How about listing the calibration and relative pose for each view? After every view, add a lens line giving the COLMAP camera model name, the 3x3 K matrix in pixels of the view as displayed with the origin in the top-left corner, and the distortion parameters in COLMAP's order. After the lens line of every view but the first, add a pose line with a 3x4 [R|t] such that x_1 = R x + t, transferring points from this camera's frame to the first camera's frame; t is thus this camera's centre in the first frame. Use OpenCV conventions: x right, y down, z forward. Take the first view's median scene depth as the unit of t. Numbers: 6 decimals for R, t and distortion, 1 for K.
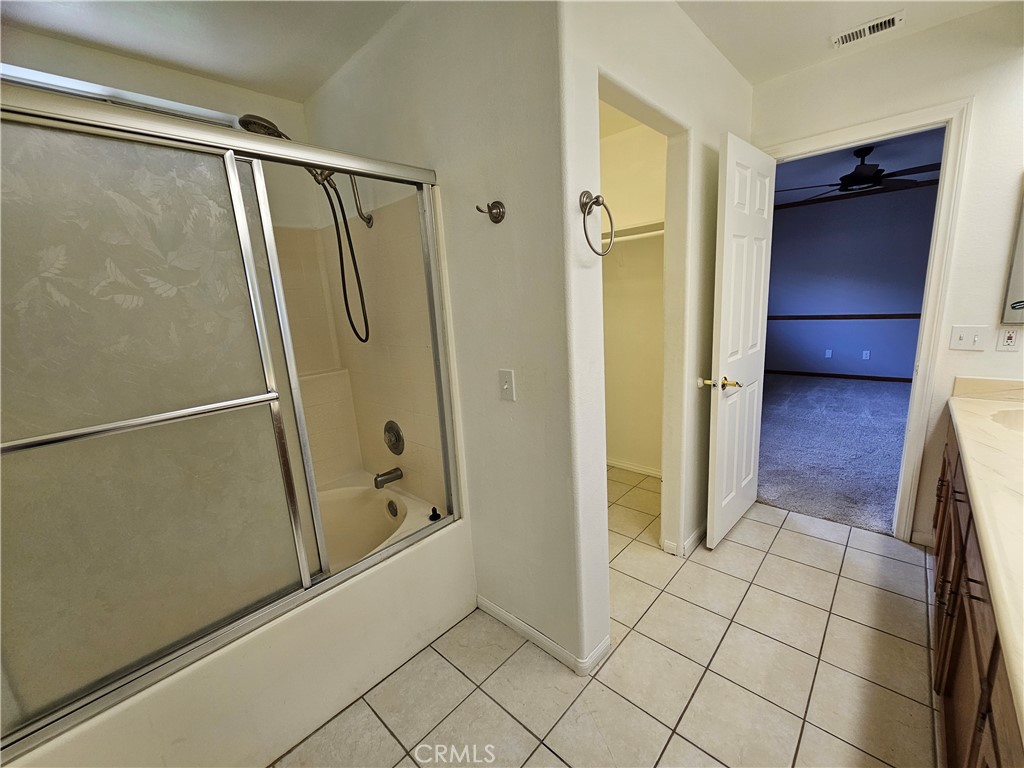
lens RADIAL K [[419.8, 0, 517.9], [0, 419.8, 383.1], [0, 0, 1]] dist [-0.000695, 0.001433]
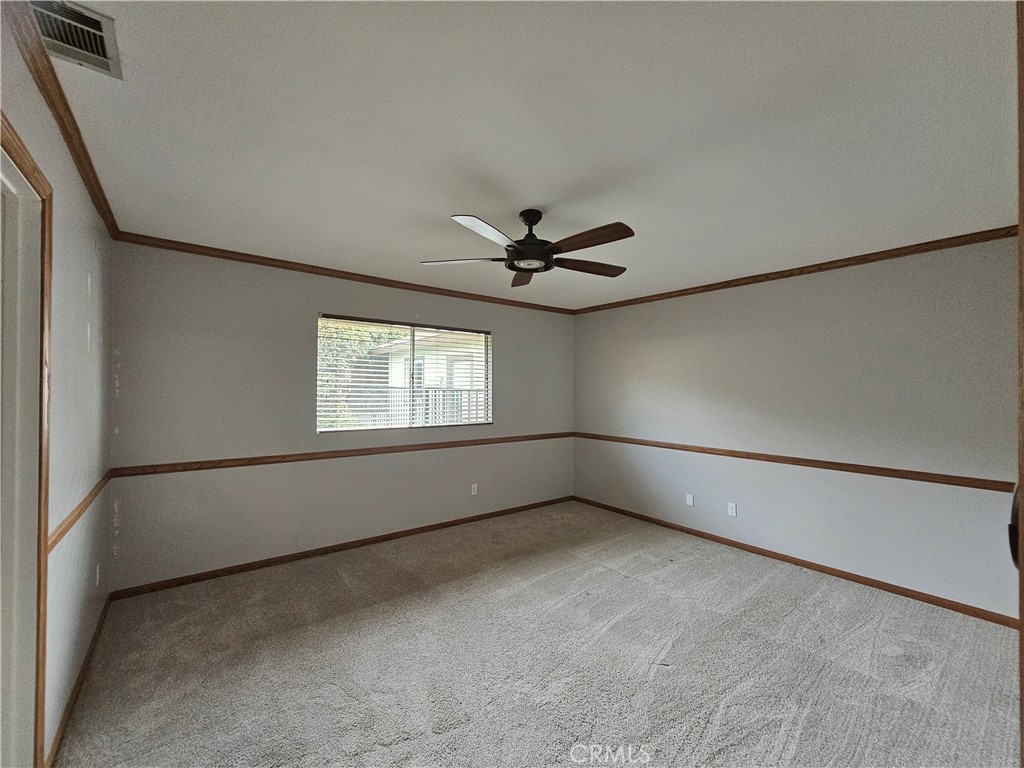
lens RADIAL K [[419.8, 0, 512.6], [0, 419.8, 384.3], [0, 0, 1]] dist [-0.000695, 0.001433]
pose [[0.983847, 0.064391, -0.167032, 0.717078], [-0.097337, 0.975505, -0.197272, -0.117250], [0.150238, 0.210344, 0.966015, 0.306351]]
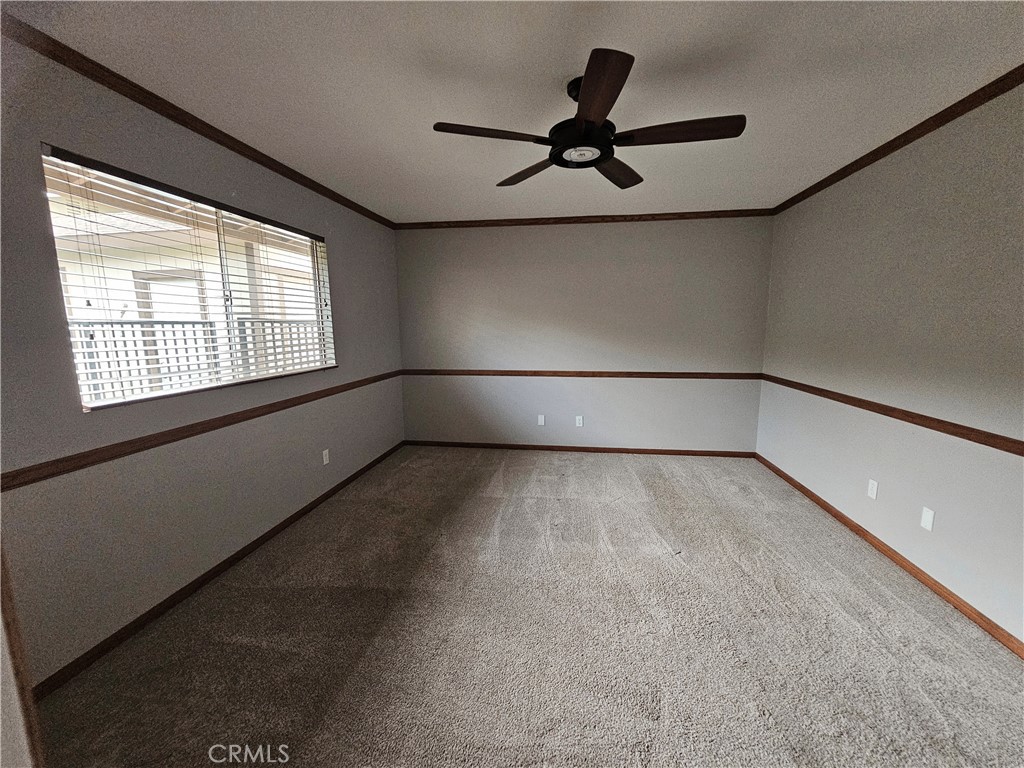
lens RADIAL K [[419.8, 0, 510.4], [0, 419.8, 388.7], [0, 0, 1]] dist [-0.000695, 0.001433]
pose [[0.830131, -0.032899, 0.556597, 0.344588], [0.069833, 0.996532, -0.045248, -0.124960], [-0.553178, 0.076431, 0.829550, 0.501414]]
